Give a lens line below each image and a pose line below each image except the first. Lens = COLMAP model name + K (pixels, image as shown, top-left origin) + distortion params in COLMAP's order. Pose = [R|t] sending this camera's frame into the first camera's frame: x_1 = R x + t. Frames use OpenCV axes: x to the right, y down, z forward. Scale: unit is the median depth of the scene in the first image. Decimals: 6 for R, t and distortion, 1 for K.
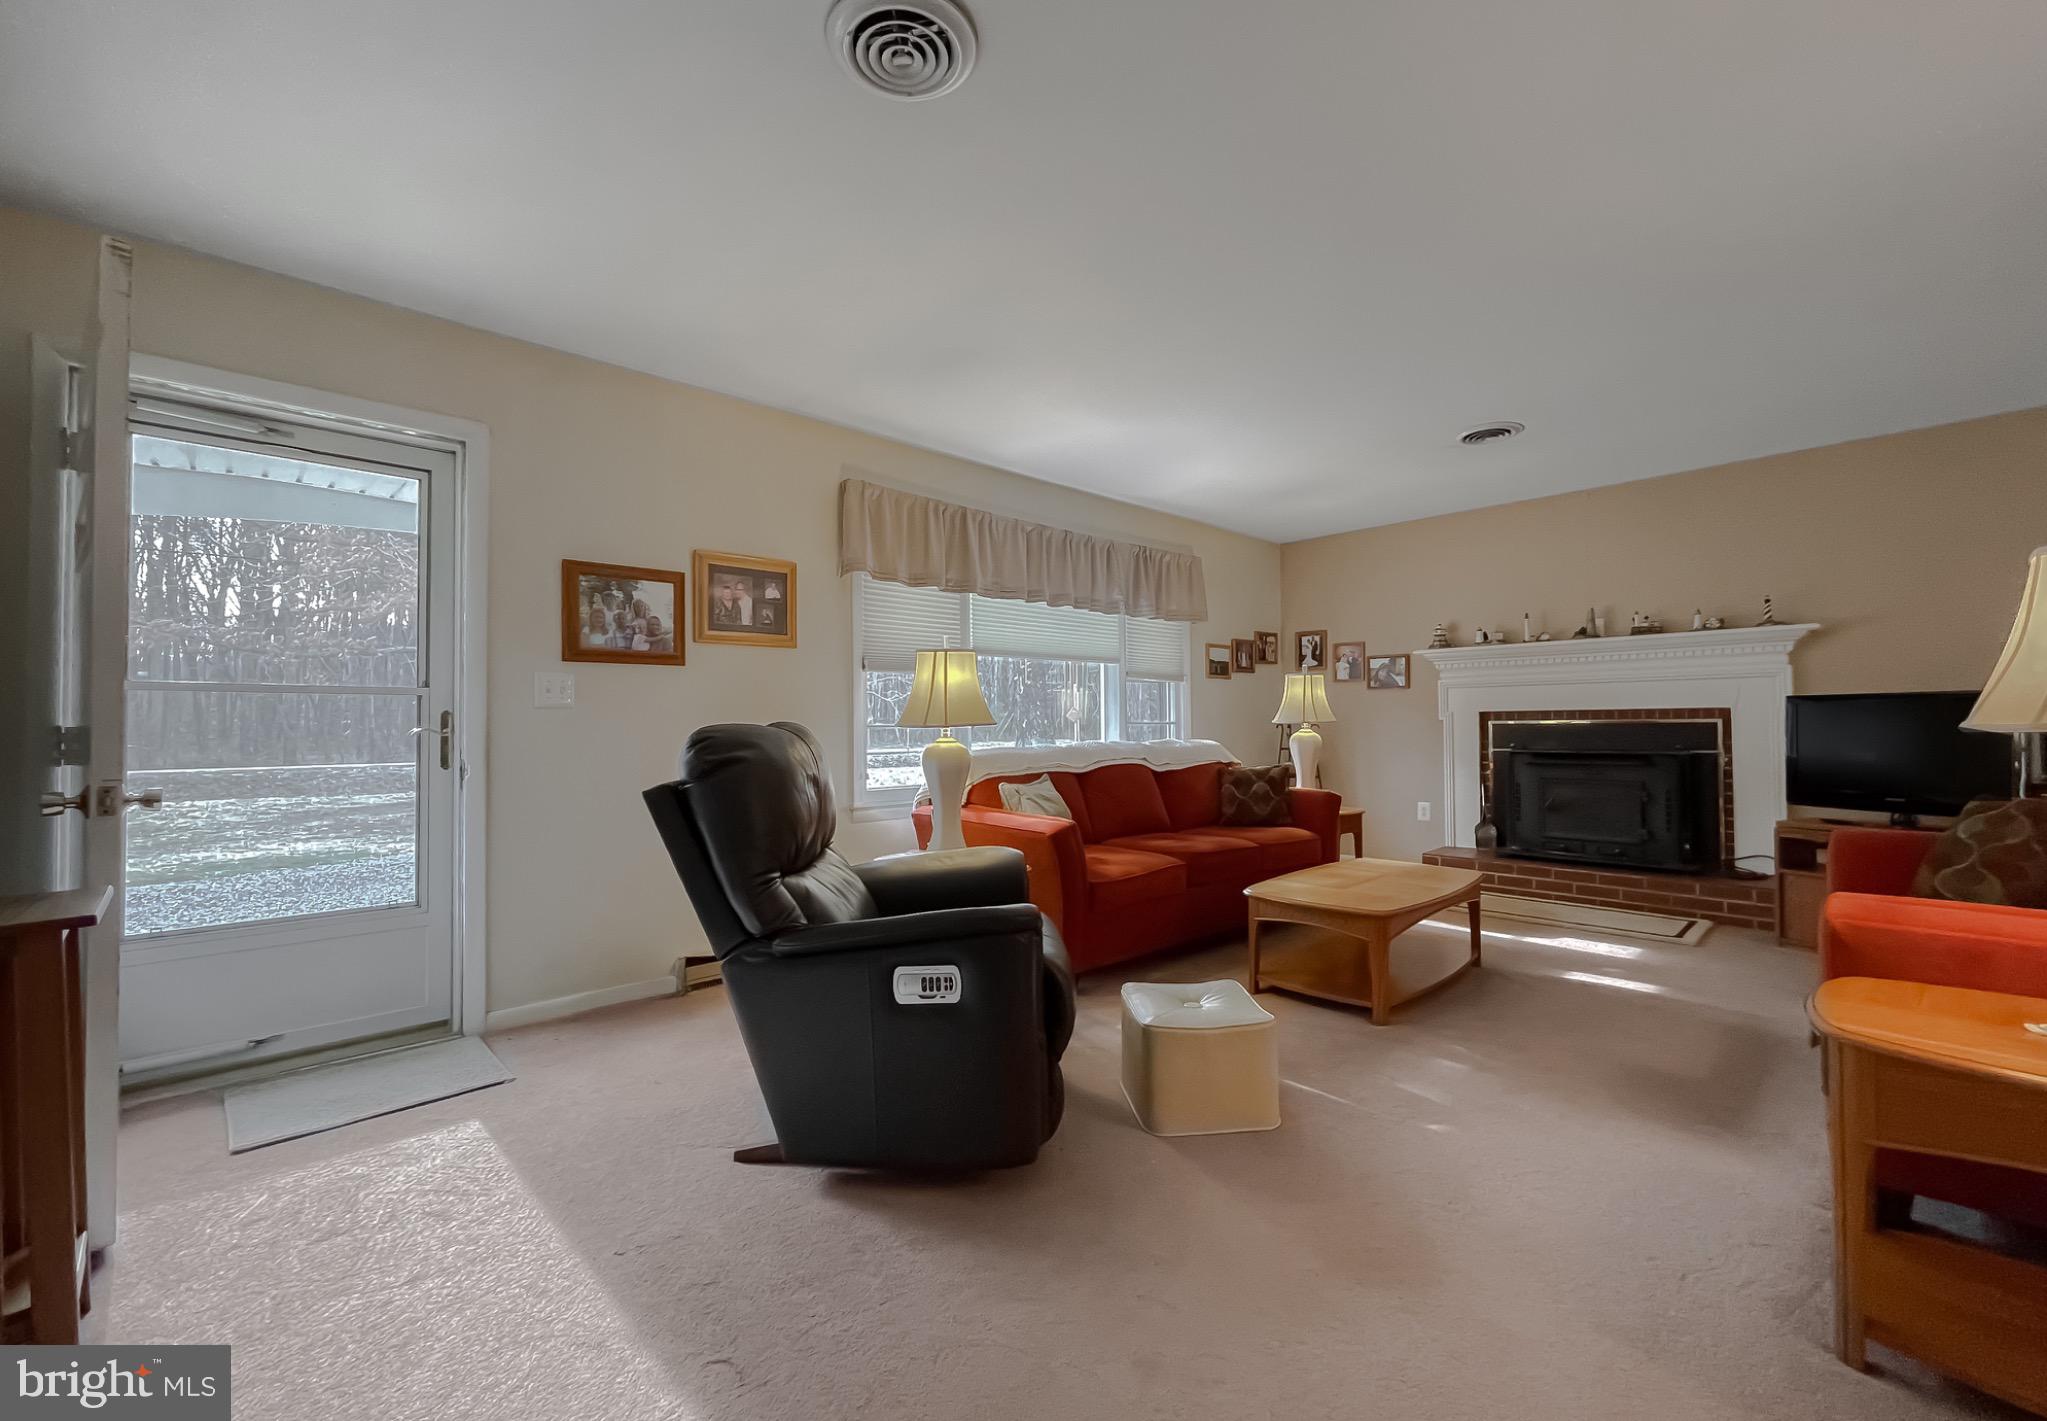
lens RADIAL K [[836.5, 0, 1023.5], [0, 836.5, 710.5], [0, 0, 1]] dist [0.000775, 0.000170]
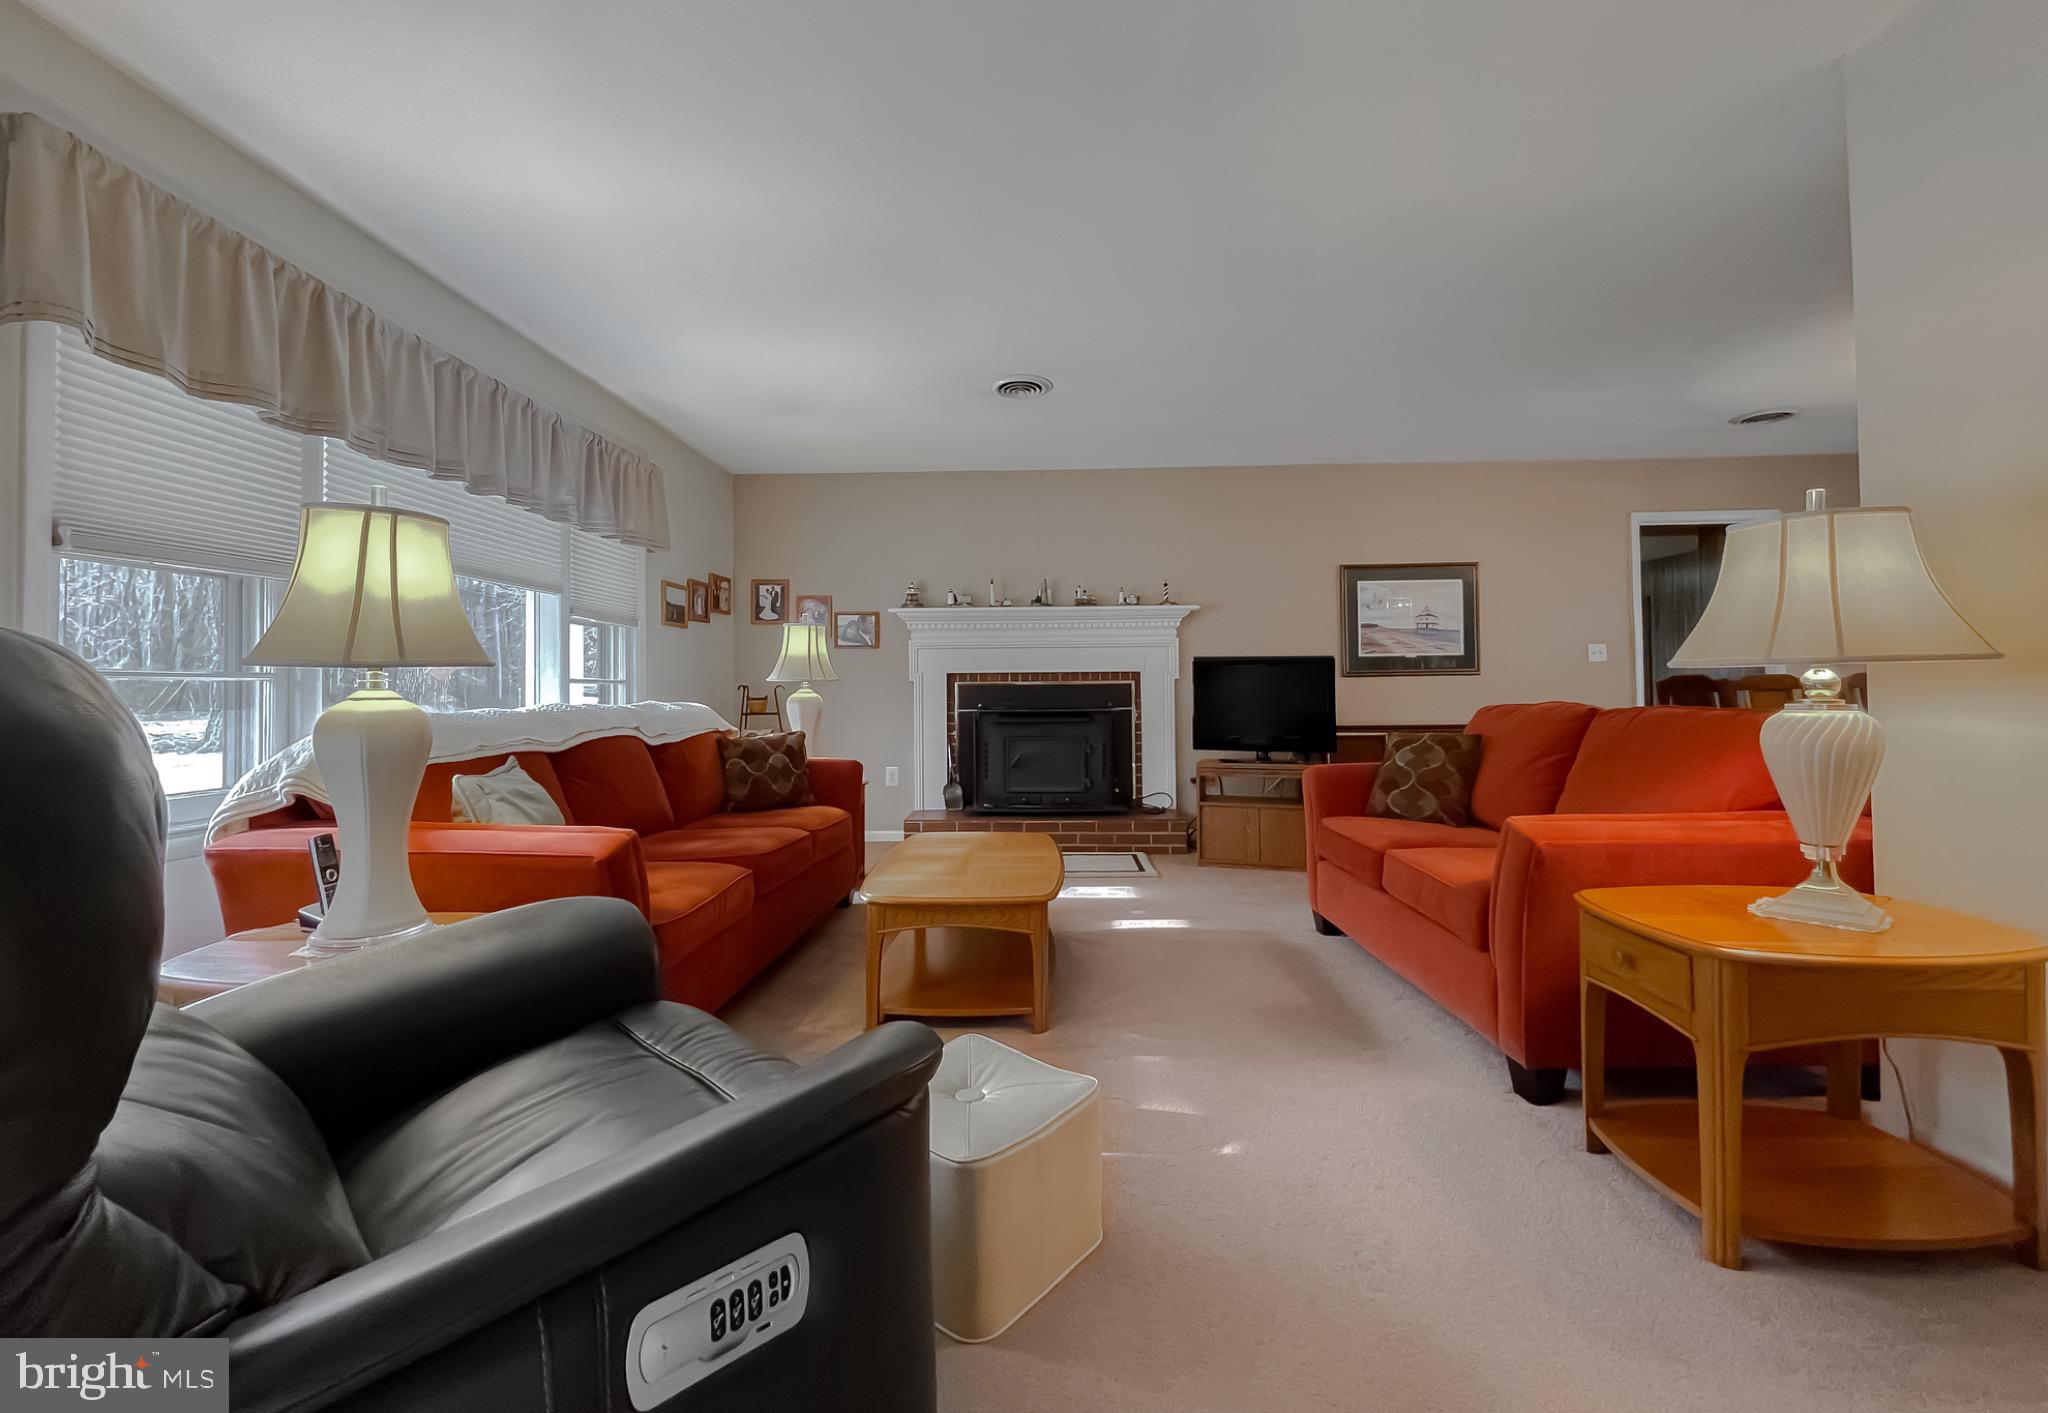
lens RADIAL K [[840.8, 0, 1026.5], [0, 840.8, 672.6], [0, 0, 1]] dist [0.001483, 0.000578]
pose [[0.709263, 0.017524, 0.704726, -0.123087], [-0.009923, 0.999840, -0.014876, 0.018575], [-0.704874, 0.003558, 0.709324, 0.270302]]
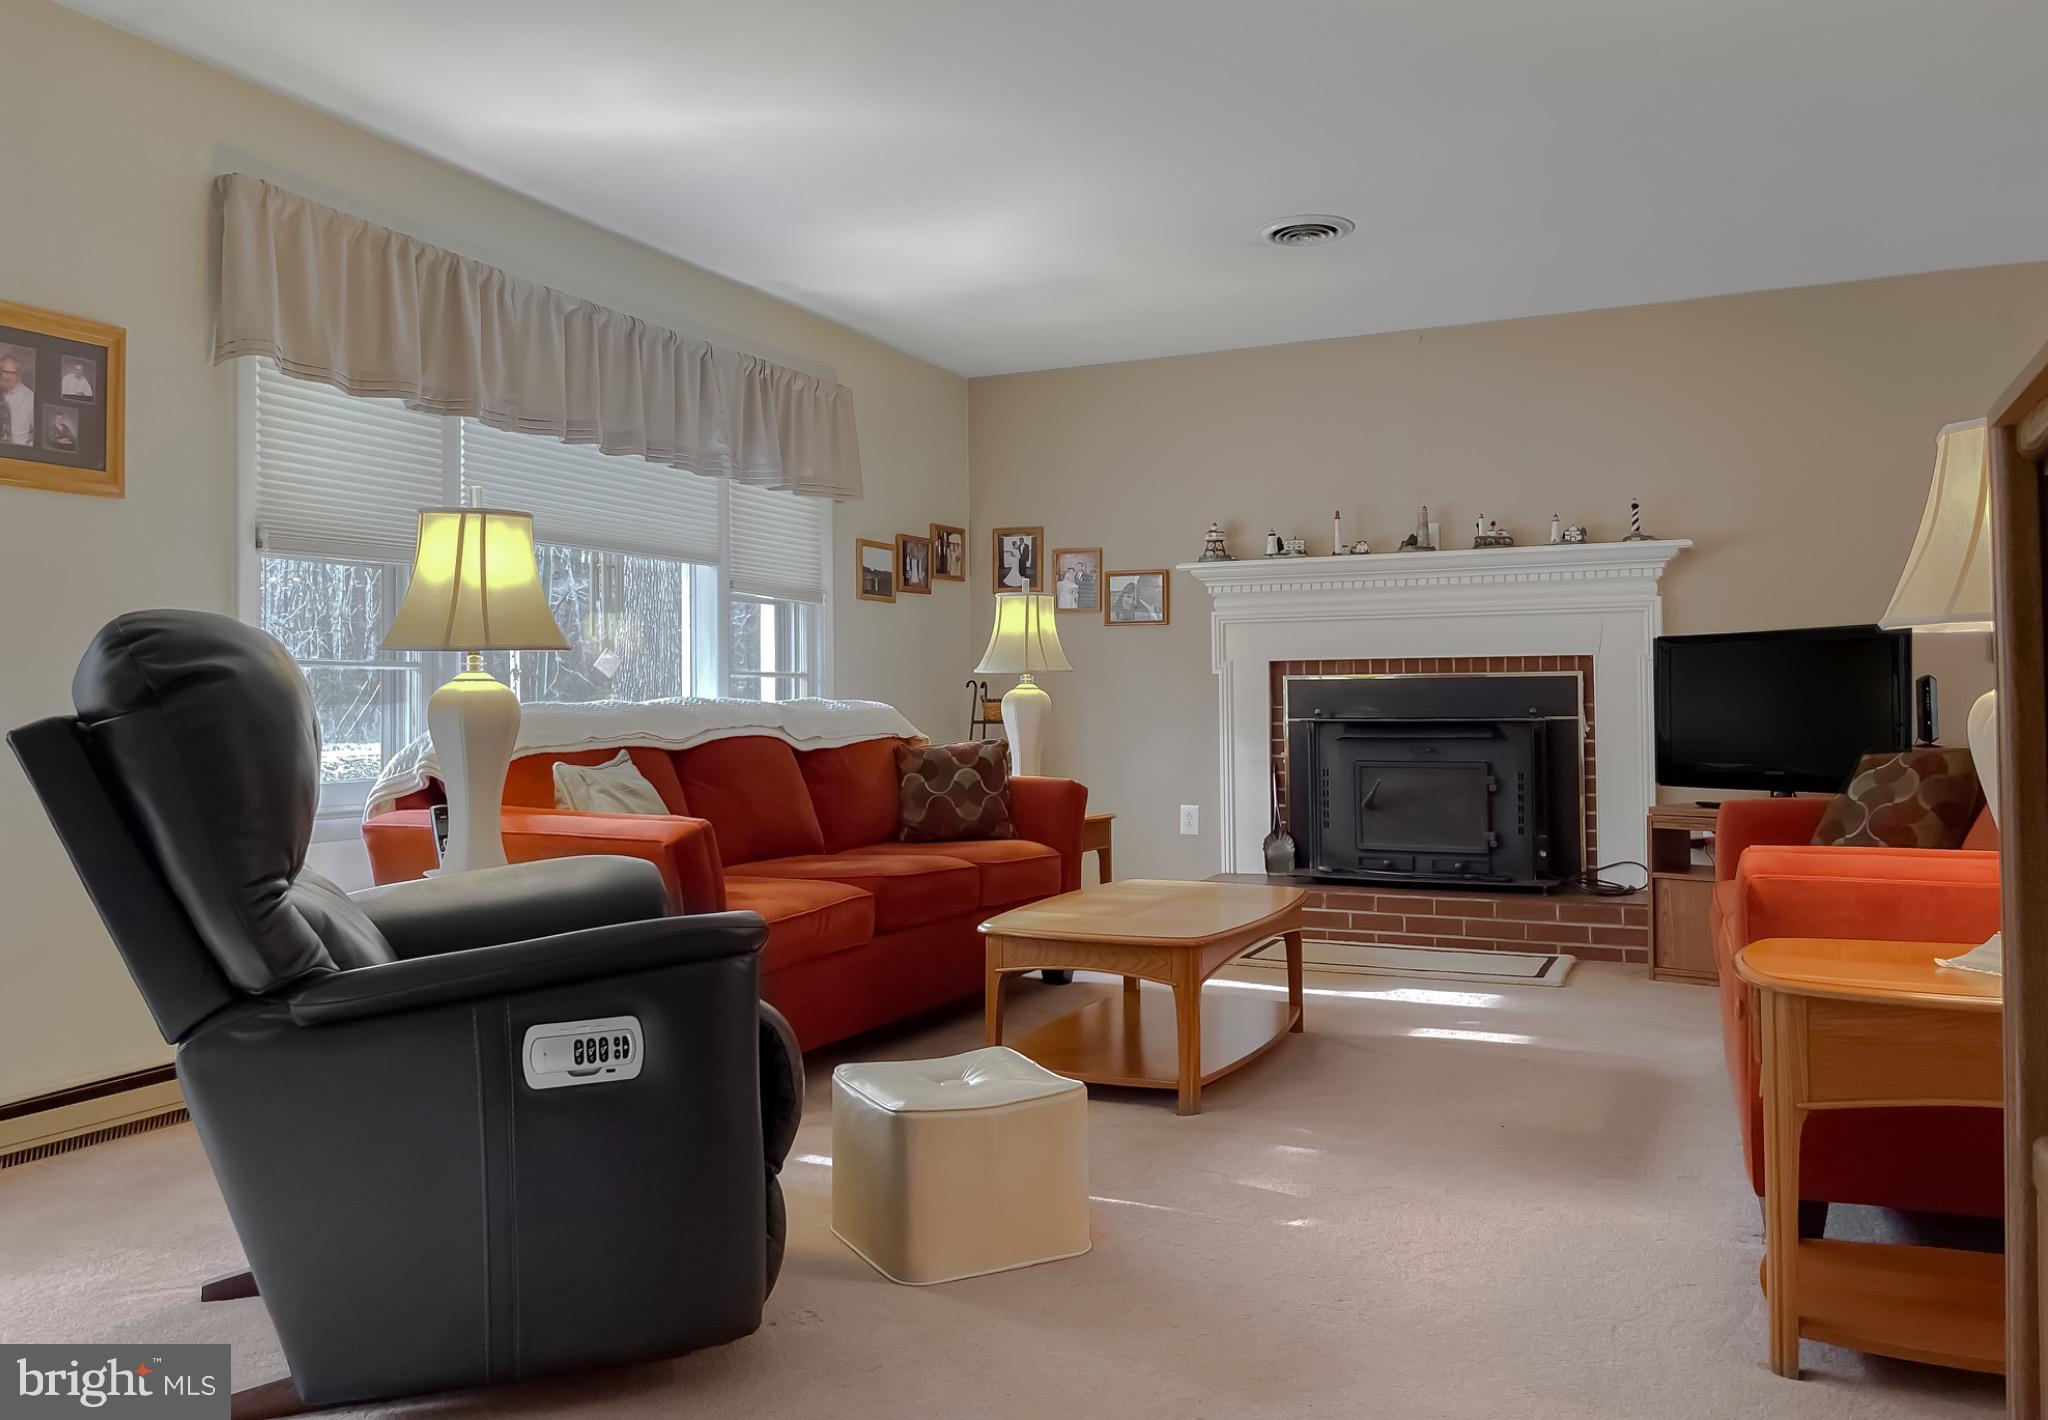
lens RADIAL K [[1567.8, 0, 1018.5], [0, 1567.8, 668.2], [0, 0, 1]] dist [0.085957, -0.125116]
pose [[0.928764, 0.011592, 0.370490, -0.104939], [-0.007661, 0.999898, -0.012080, 0.028523], [-0.370592, 0.008381, 0.928758, -0.066012]]
